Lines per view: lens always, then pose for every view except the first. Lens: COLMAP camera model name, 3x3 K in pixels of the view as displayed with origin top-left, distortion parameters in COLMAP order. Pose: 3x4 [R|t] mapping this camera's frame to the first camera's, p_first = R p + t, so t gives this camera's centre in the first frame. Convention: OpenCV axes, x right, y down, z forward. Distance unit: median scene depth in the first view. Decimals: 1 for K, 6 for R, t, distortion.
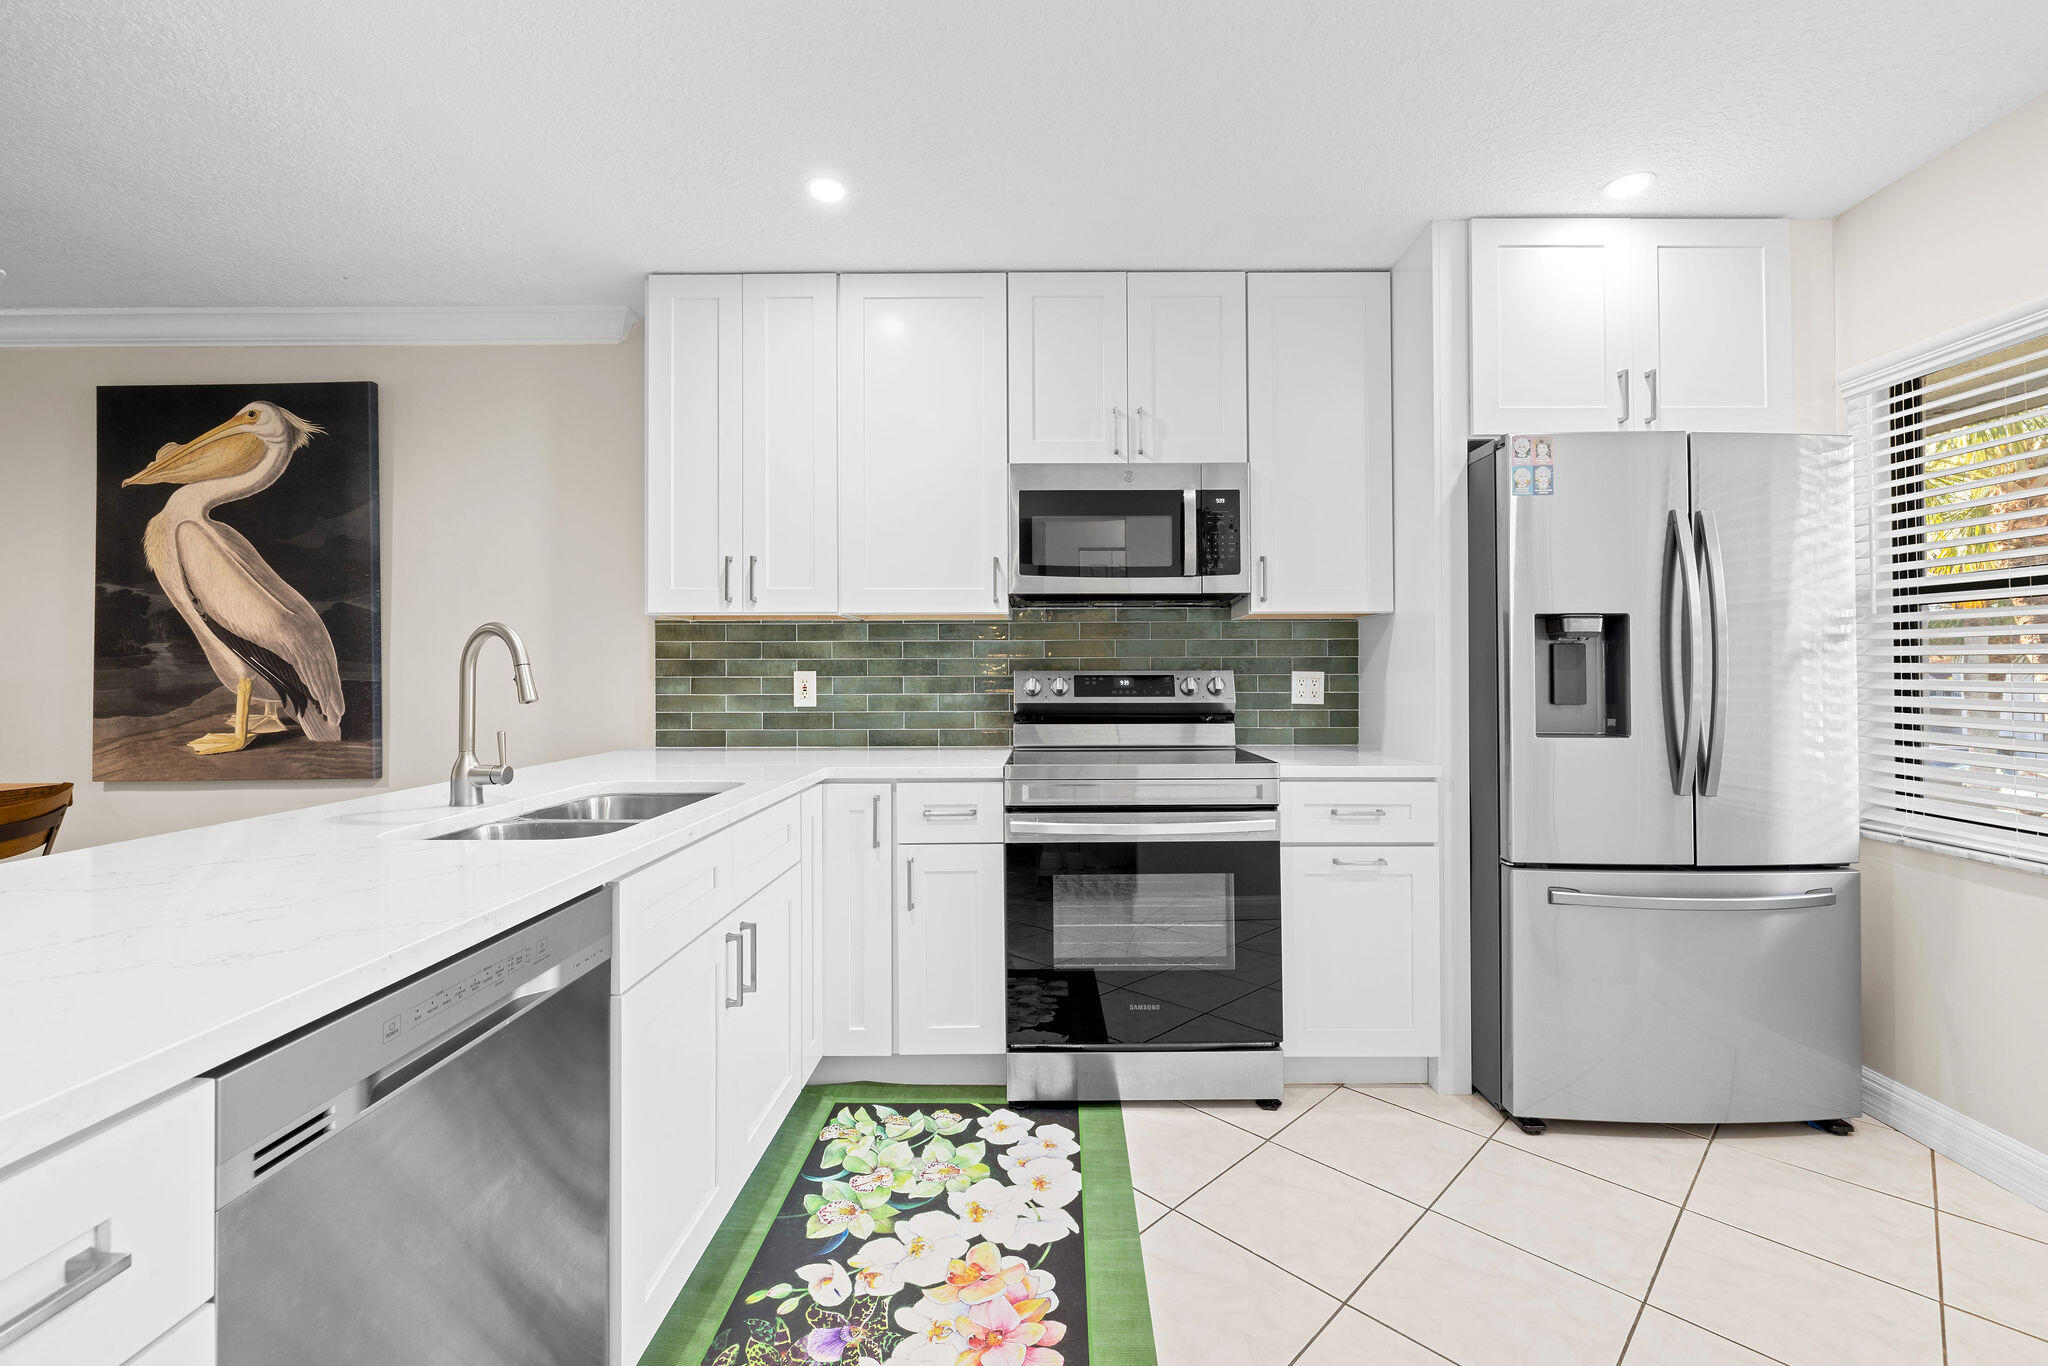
lens RADIAL K [[881.5, 0, 1023.6], [0, 881.5, 674.4], [0, 0, 1]] dist [0.003301, -0.000706]
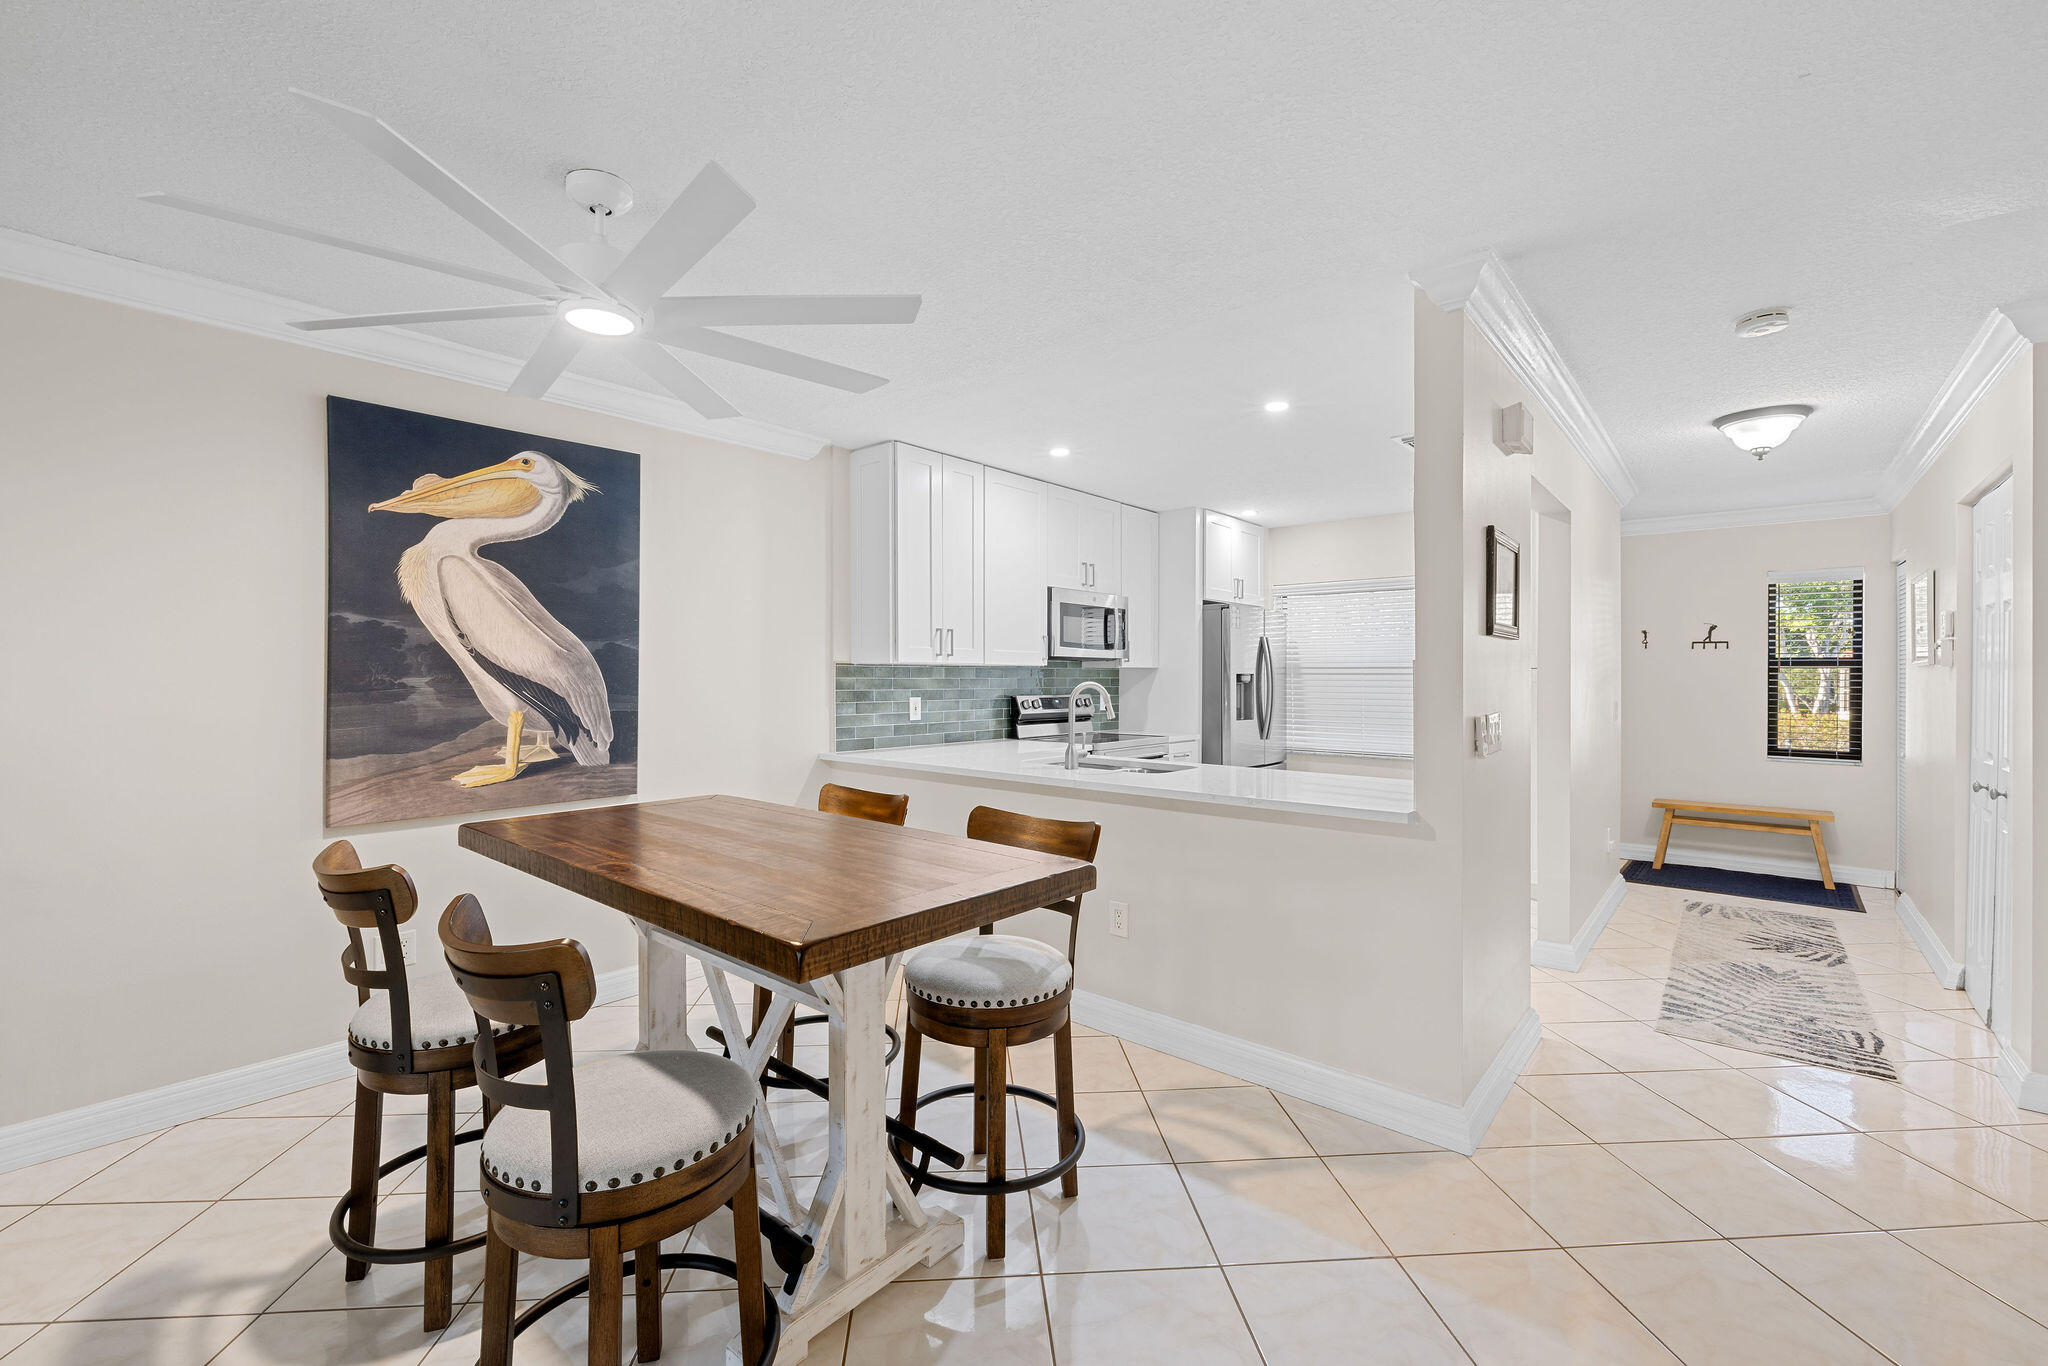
lens RADIAL K [[881.5, 0, 1025.2], [0, 881.5, 689.5], [0, 0, 1]] dist [0.003301, -0.000706]
pose [[0.641110, -0.007302, 0.767414, -1.300732], [-0.002222, 0.999933, 0.011371, -0.034983], [-0.767446, -0.008995, 0.641051, -0.141188]]
